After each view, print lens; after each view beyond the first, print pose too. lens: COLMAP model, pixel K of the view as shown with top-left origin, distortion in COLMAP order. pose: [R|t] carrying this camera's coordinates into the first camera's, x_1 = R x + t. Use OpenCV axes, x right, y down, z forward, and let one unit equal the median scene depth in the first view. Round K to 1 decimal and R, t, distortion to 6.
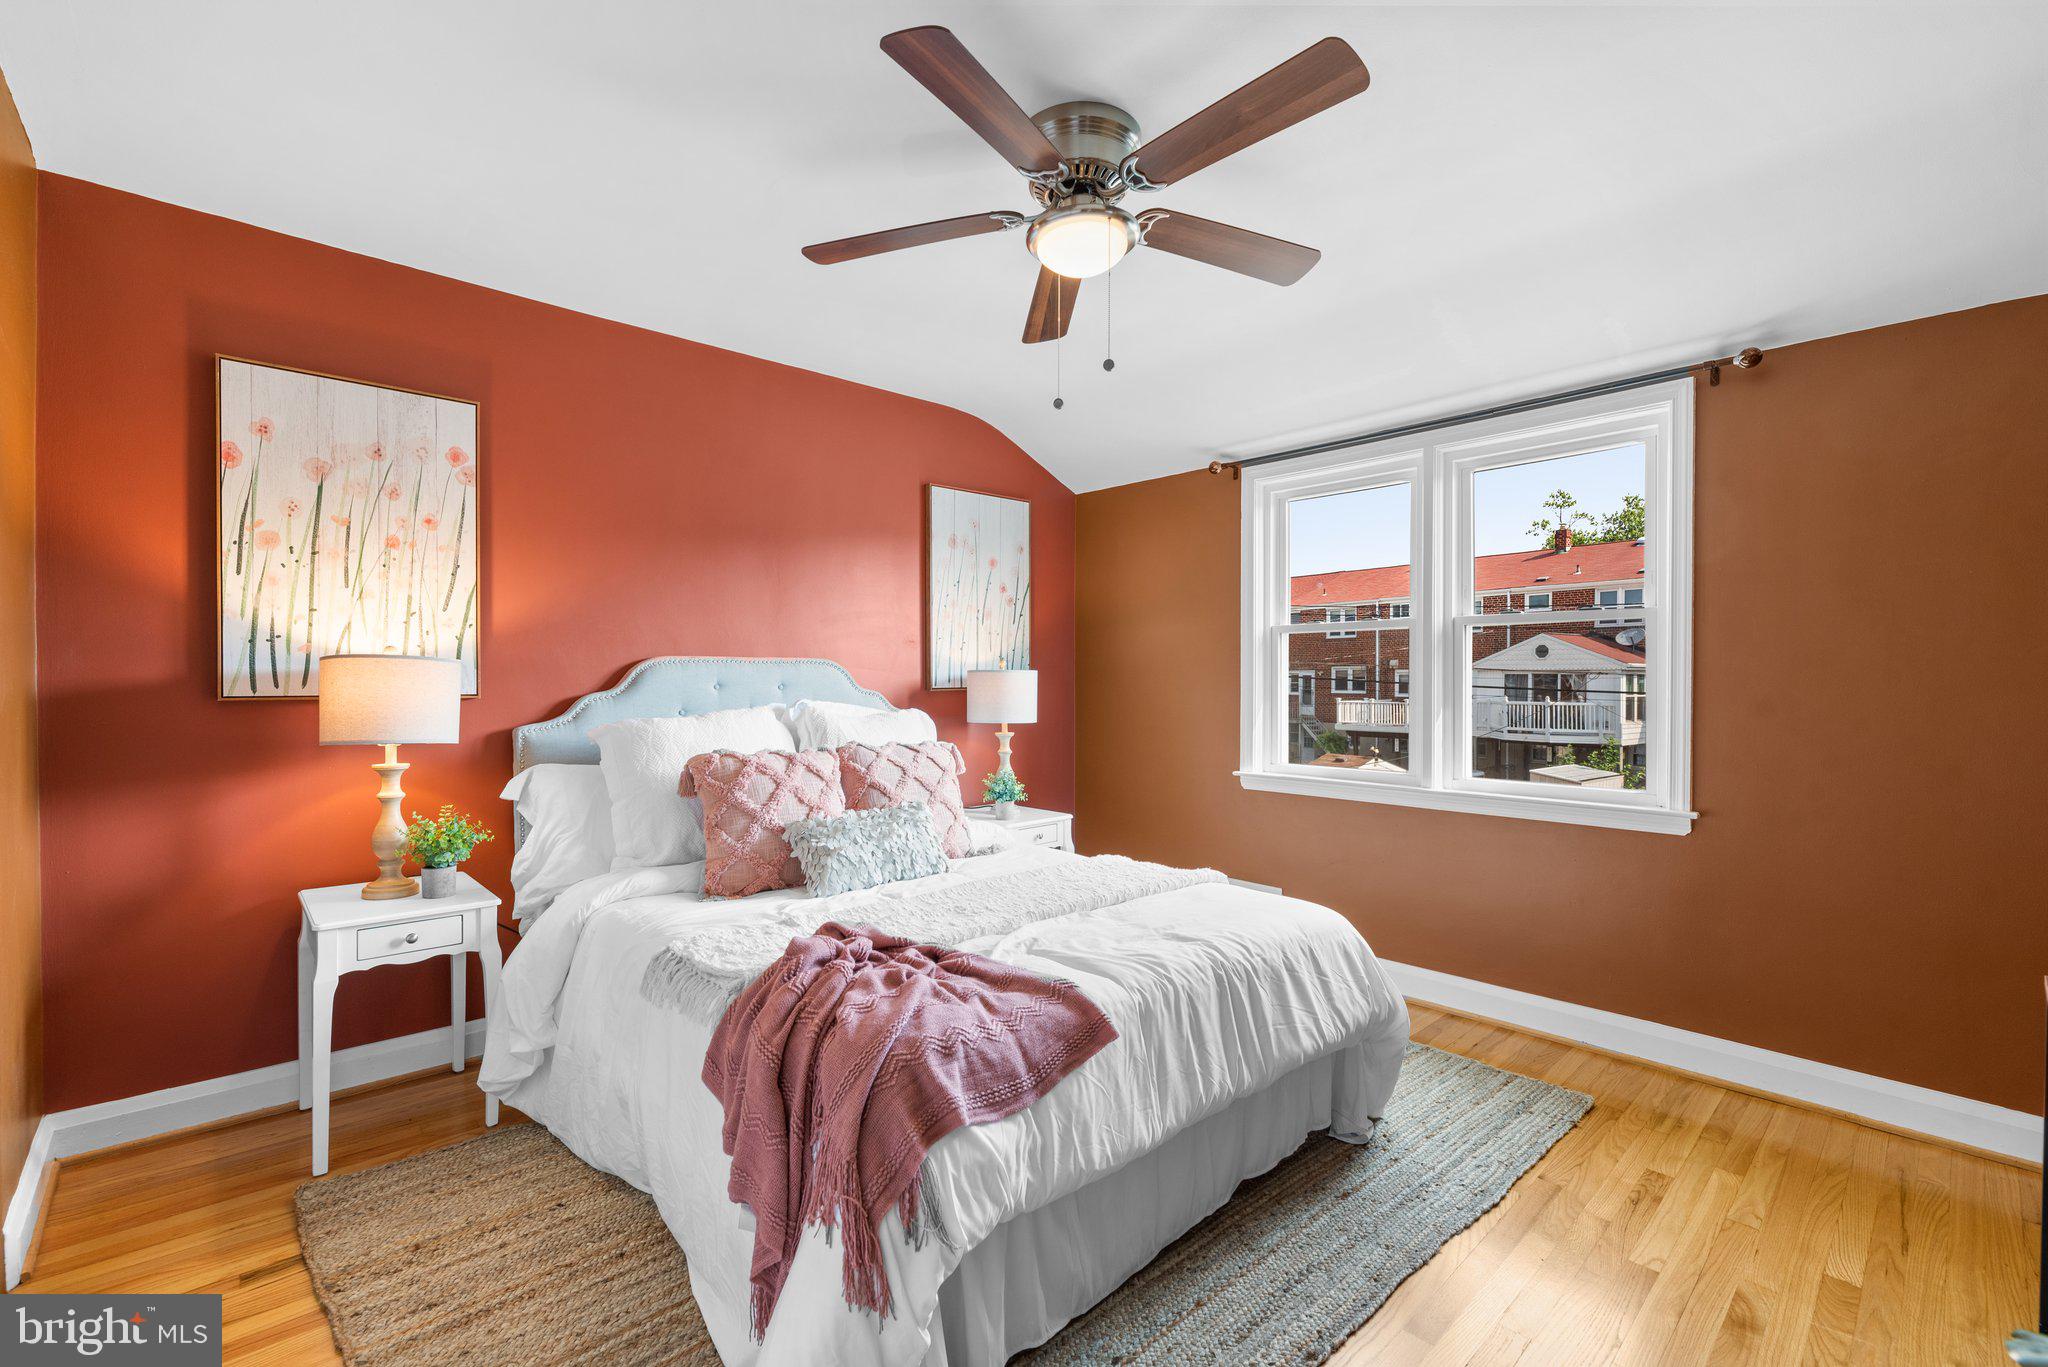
lens RADIAL K [[938.5, 0, 1017.6], [0, 938.5, 688.0], [0, 0, 1]] dist [0.000864, -0.000062]
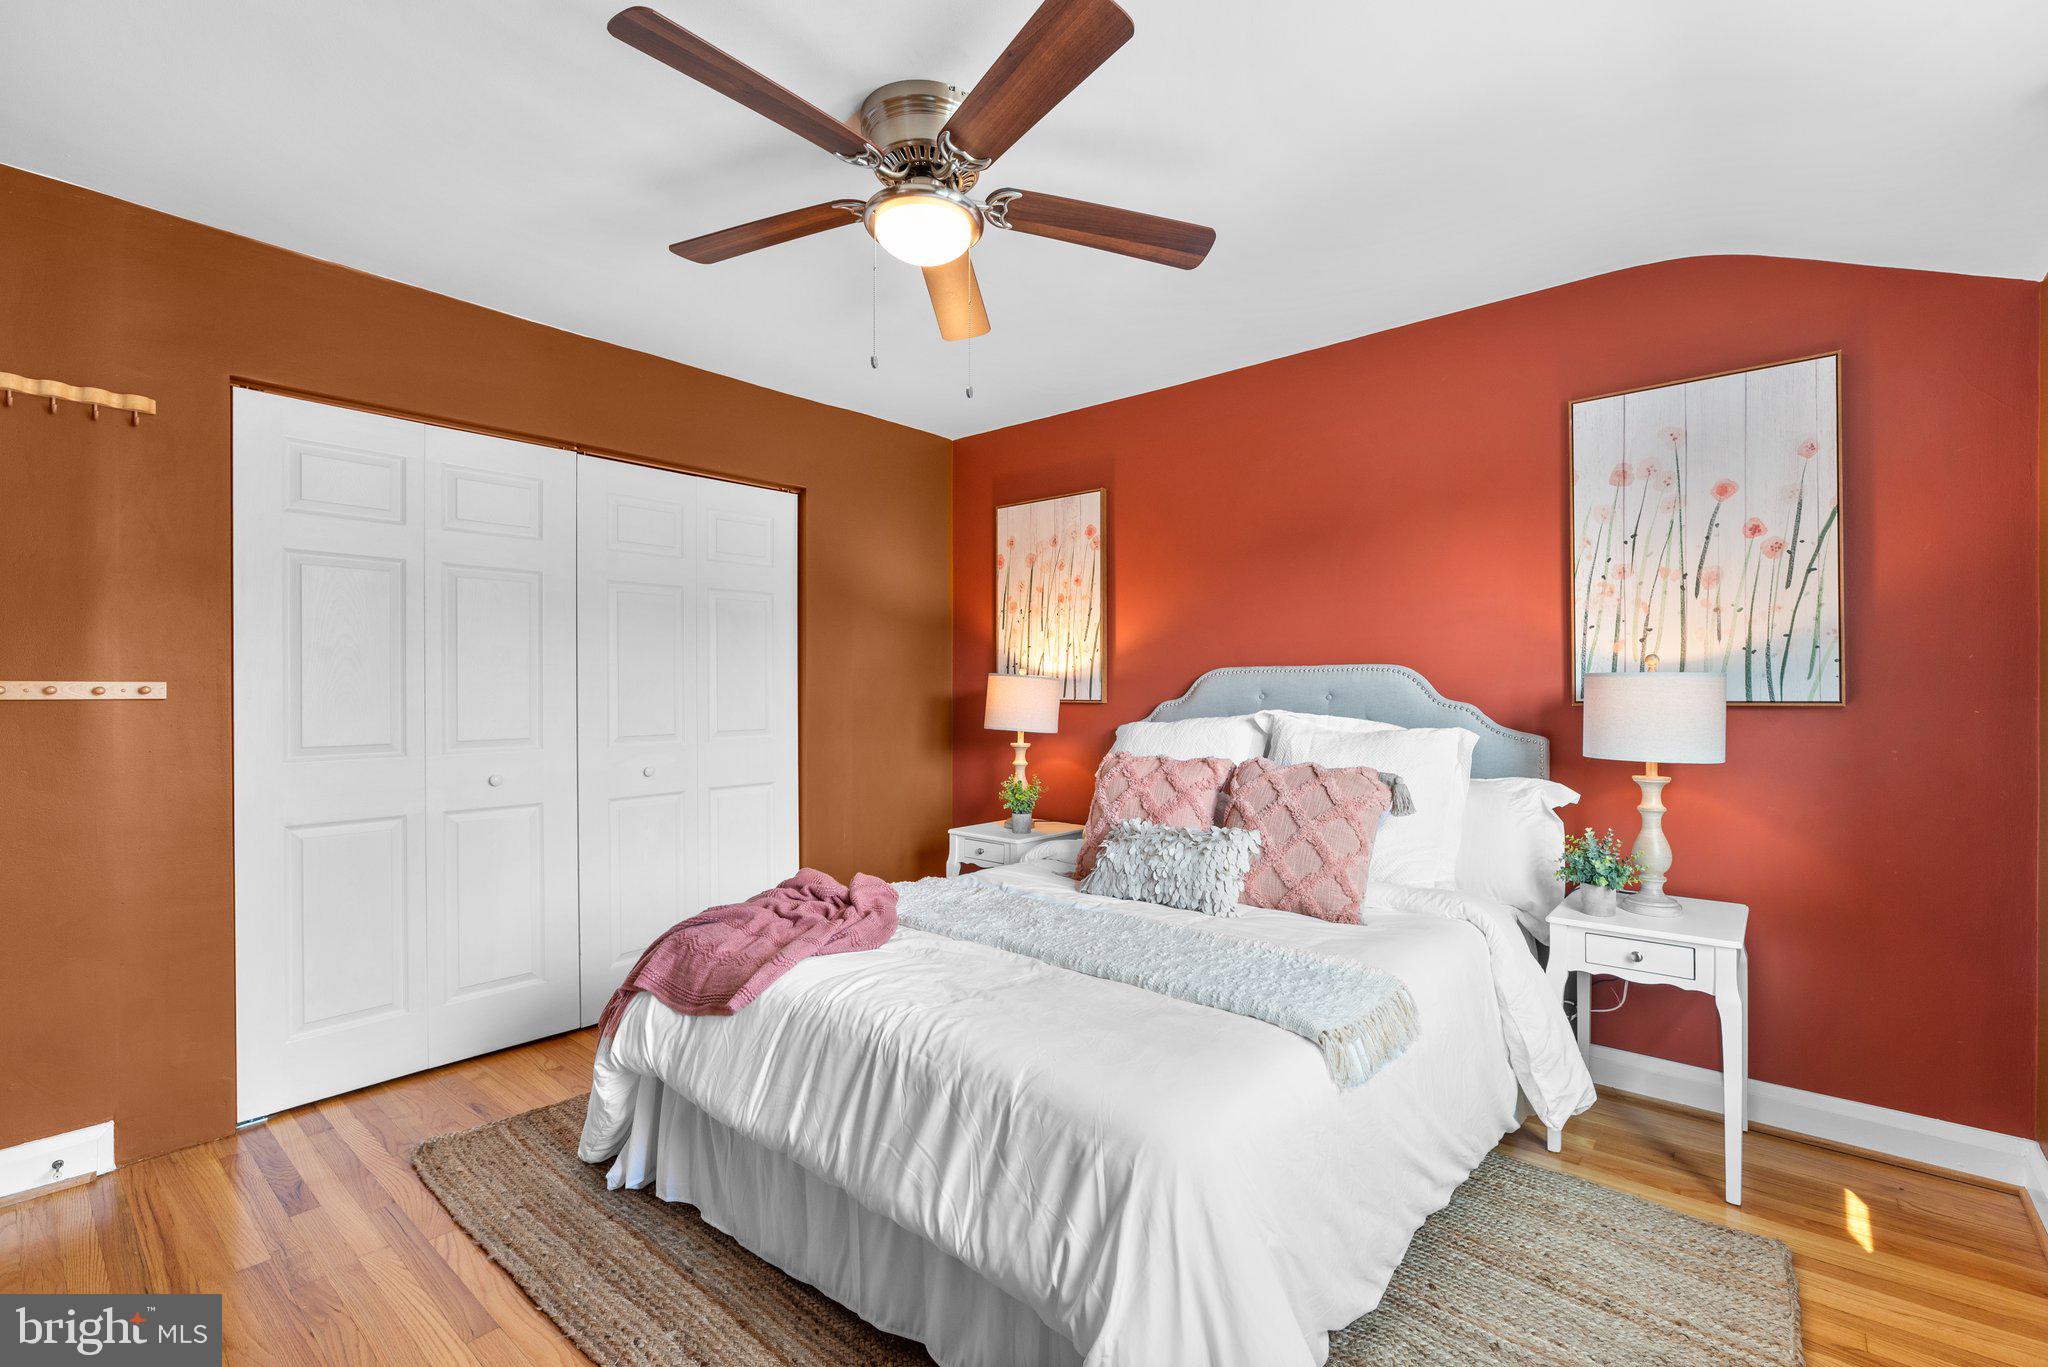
lens RADIAL K [[938.5, 0, 1017.6], [0, 938.5, 688.0], [0, 0, 1]] dist [0.000864, -0.000062]
pose [[0.068555, -0.003877, -0.997640, 0.768753], [-0.011687, 0.999921, -0.004689, -0.002550], [0.997579, 0.011981, 0.068505, 0.760300]]
